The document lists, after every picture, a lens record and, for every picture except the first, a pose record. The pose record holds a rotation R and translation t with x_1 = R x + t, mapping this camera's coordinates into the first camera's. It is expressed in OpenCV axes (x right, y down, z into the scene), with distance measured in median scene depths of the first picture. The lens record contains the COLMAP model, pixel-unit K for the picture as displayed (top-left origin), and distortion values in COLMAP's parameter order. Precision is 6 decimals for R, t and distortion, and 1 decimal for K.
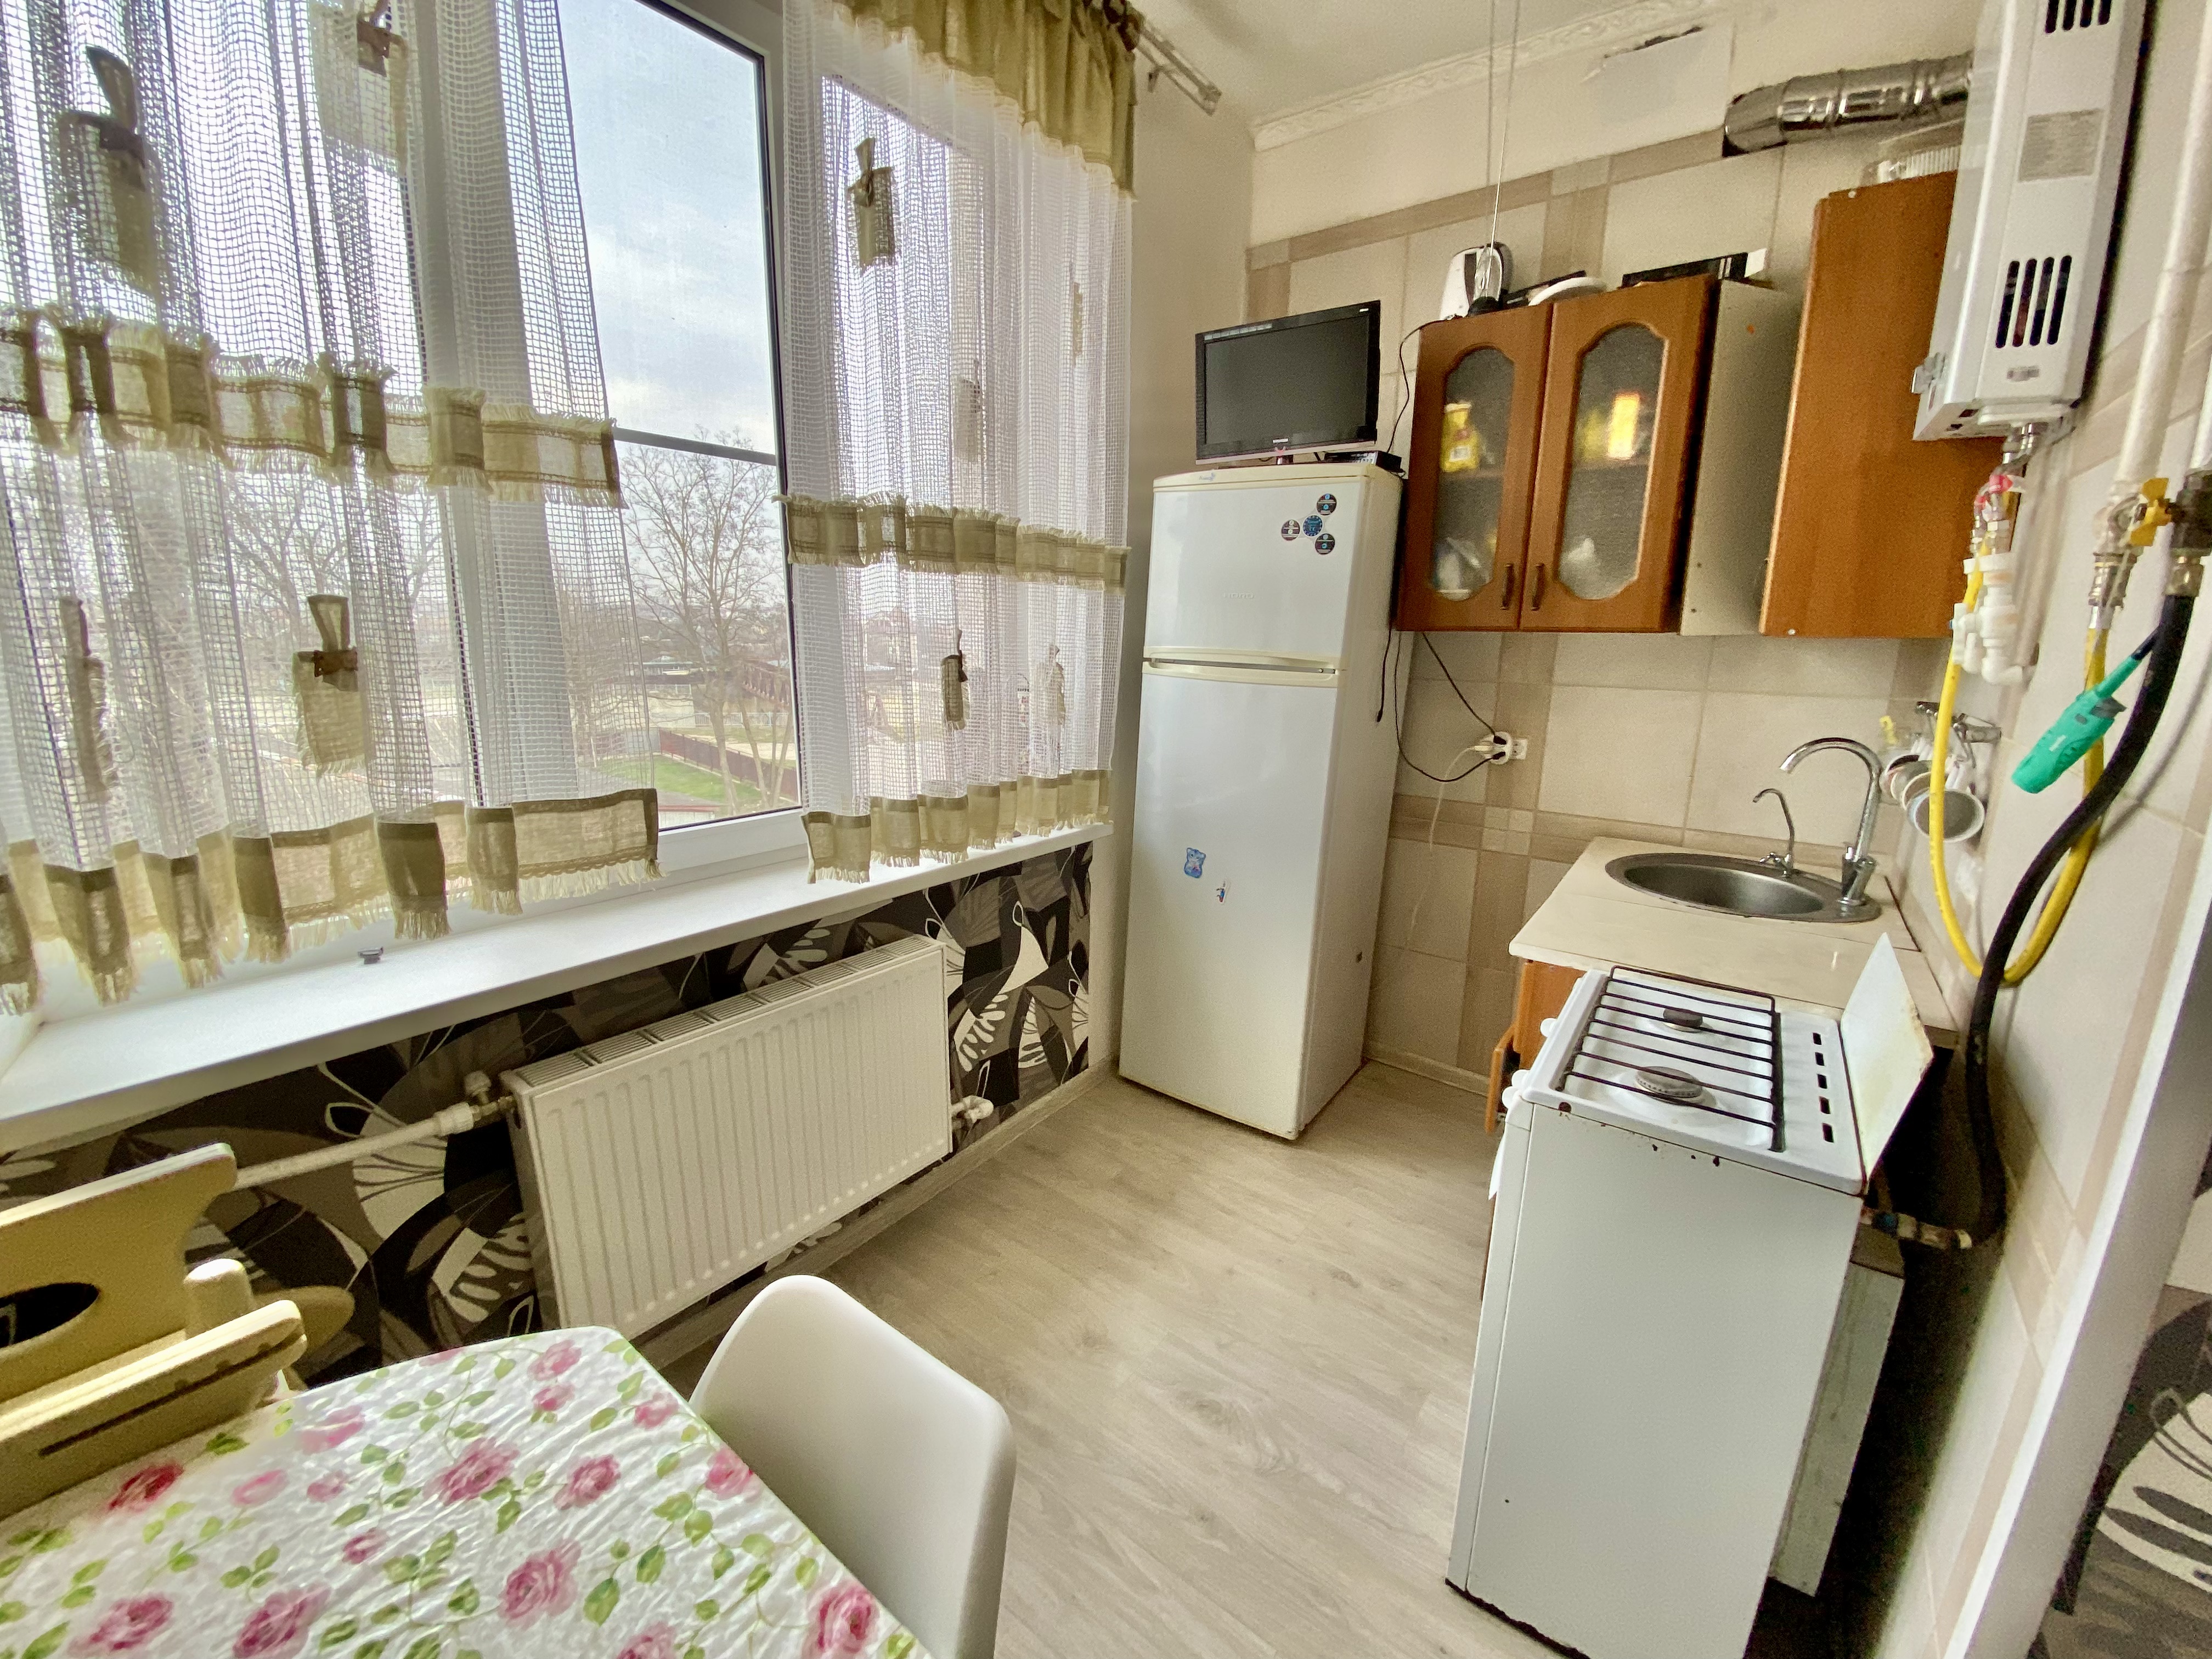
lens RADIAL K [[893.4, 0, 1114.3], [0, 893.4, 822.5], [0, 0, 1]] dist [0.020565, -0.019565]
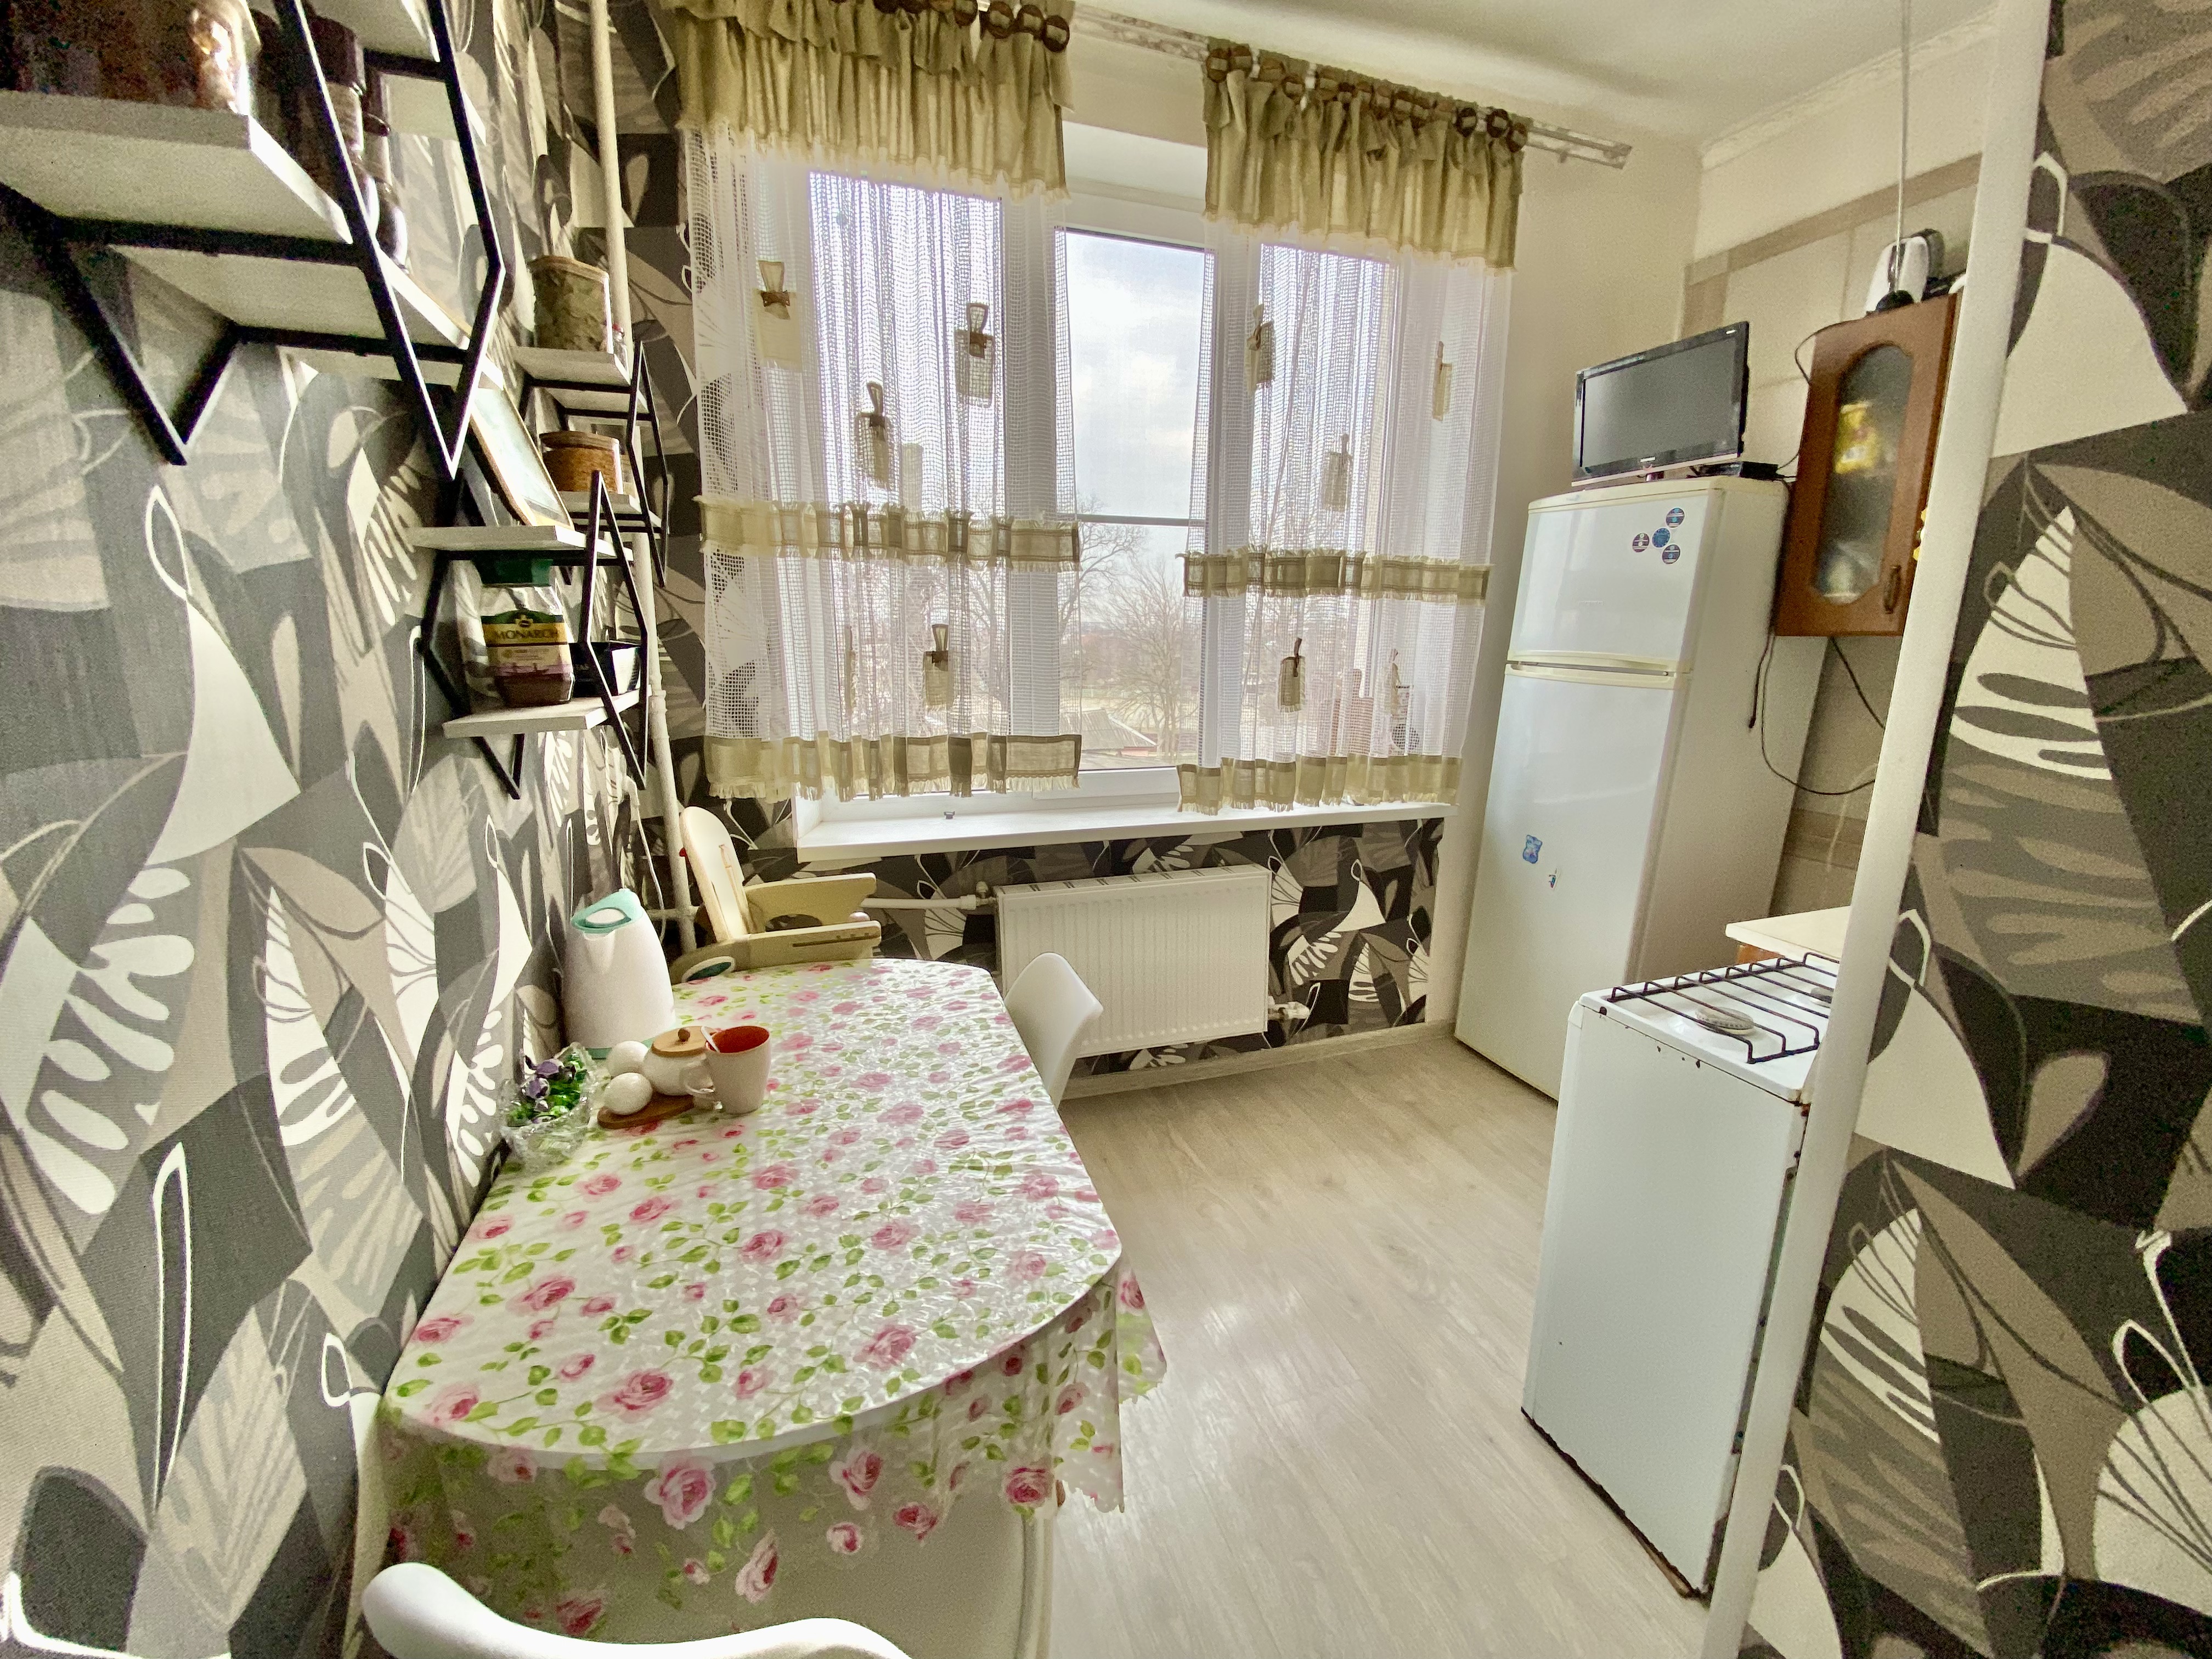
lens RADIAL K [[893.4, 0, 1104.8], [0, 893.4, 815.4], [0, 0, 1]] dist [0.020565, -0.019565]
pose [[0.821293, 0.103190, -0.561097, 0.377792], [-0.115028, 0.993259, 0.014298, 0.066712], [0.558790, 0.052799, 0.827627, -0.279045]]
